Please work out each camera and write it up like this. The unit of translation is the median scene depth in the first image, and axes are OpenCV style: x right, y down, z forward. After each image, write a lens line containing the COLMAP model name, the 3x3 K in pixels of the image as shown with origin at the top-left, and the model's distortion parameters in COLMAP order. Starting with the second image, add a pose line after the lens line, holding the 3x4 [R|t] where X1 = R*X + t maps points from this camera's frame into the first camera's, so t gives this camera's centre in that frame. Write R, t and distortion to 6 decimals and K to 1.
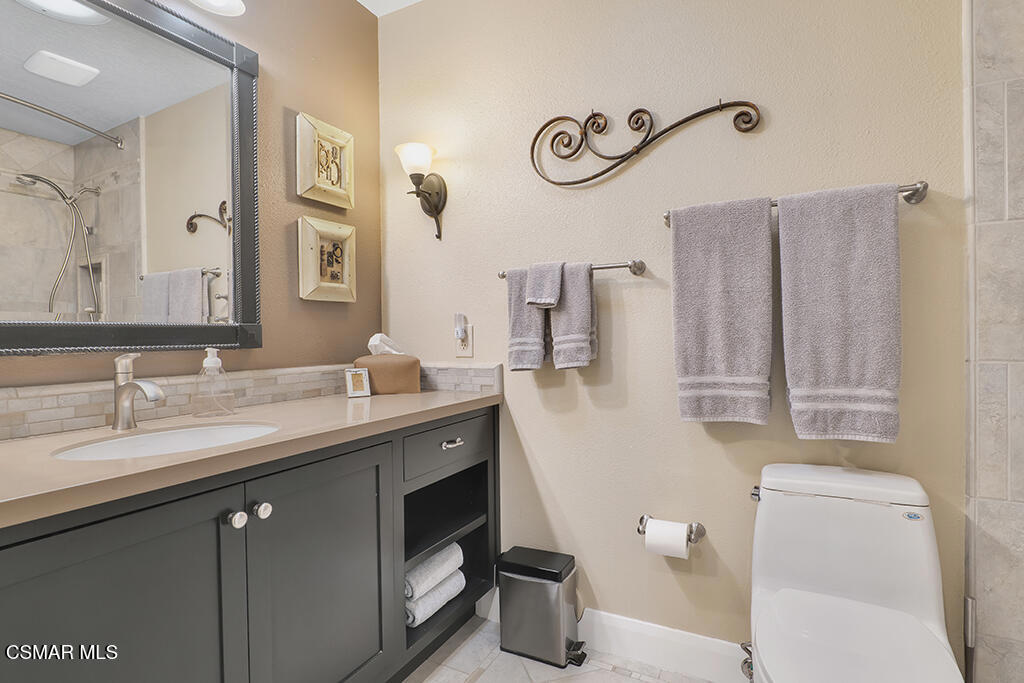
lens RADIAL K [[509.3, 0, 512.1], [0, 509.3, 340.3], [0, 0, 1]] dist [-0.003869, -0.000575]
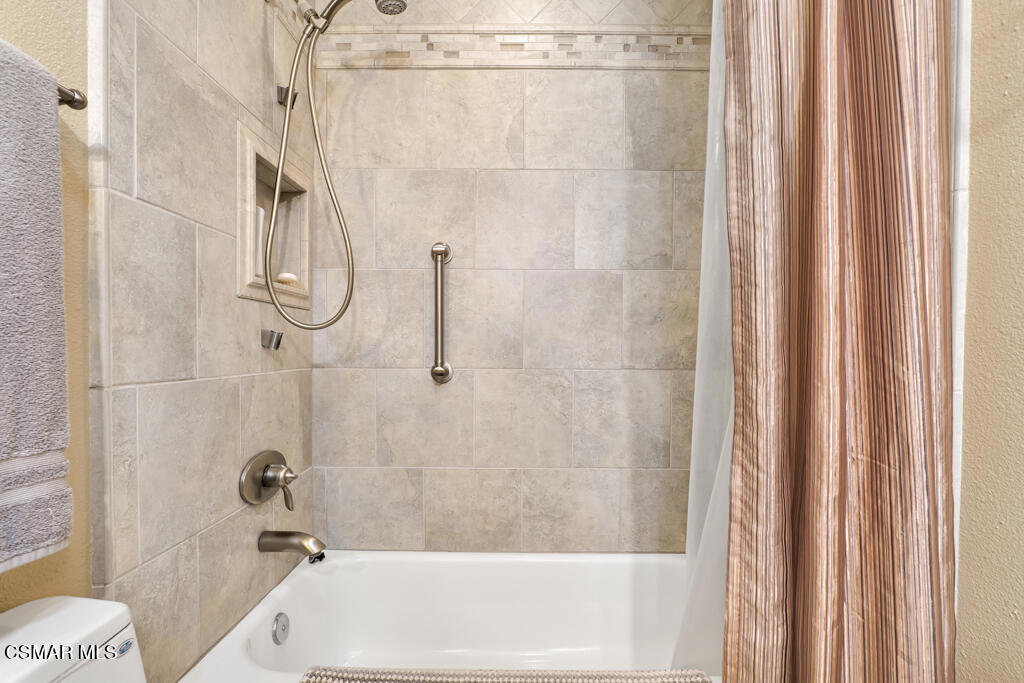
lens RADIAL K [[509.3, 0, 520.0], [0, 509.3, 356.5], [0, 0, 1]] dist [-0.003869, -0.000575]
pose [[-0.478277, -0.011583, 0.878133, 0.032897], [0.003053, 0.999885, 0.014852, -0.009546], [-0.878204, 0.009785, -0.478186, 0.847035]]
